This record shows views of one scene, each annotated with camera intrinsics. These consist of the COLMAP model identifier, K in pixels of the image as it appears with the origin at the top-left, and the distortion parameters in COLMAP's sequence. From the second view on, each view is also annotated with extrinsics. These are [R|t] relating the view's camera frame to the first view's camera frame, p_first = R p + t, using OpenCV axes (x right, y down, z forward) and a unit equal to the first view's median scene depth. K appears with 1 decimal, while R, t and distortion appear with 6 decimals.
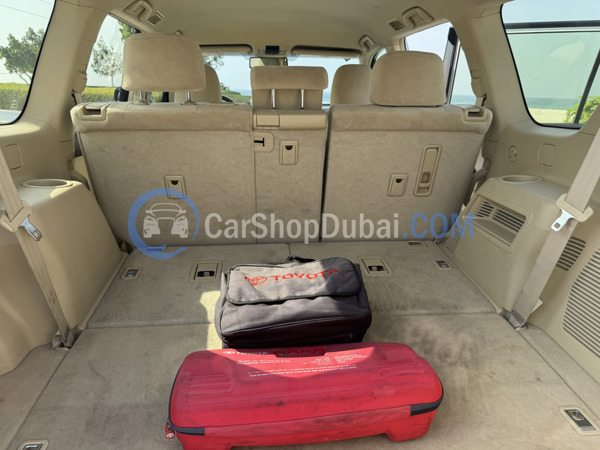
lens RADIAL K [[422.2, 0, 300.0], [0, 422.2, 225.0], [0, 0, 1]] dist [0.055860, -0.086846]
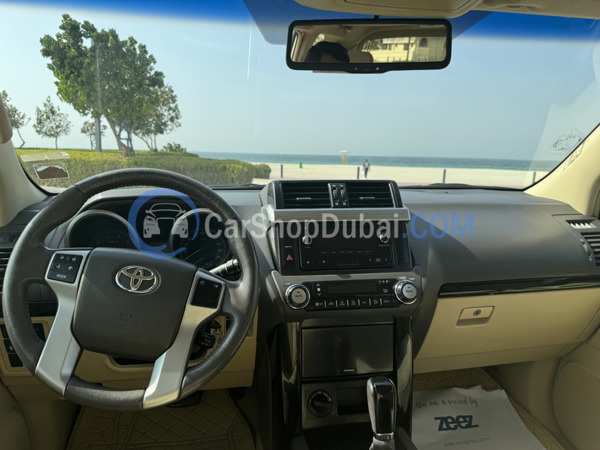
lens RADIAL K [[422.2, 0, 300.0], [0, 422.2, 225.0], [0, 0, 1]] dist [0.055860, -0.086846]
pose [[0.994840, -0.016359, 0.100129, -0.162650], [0.029901, 0.990357, -0.135277, -0.291110], [-0.096950, 0.137573, 0.985735, 0.923646]]
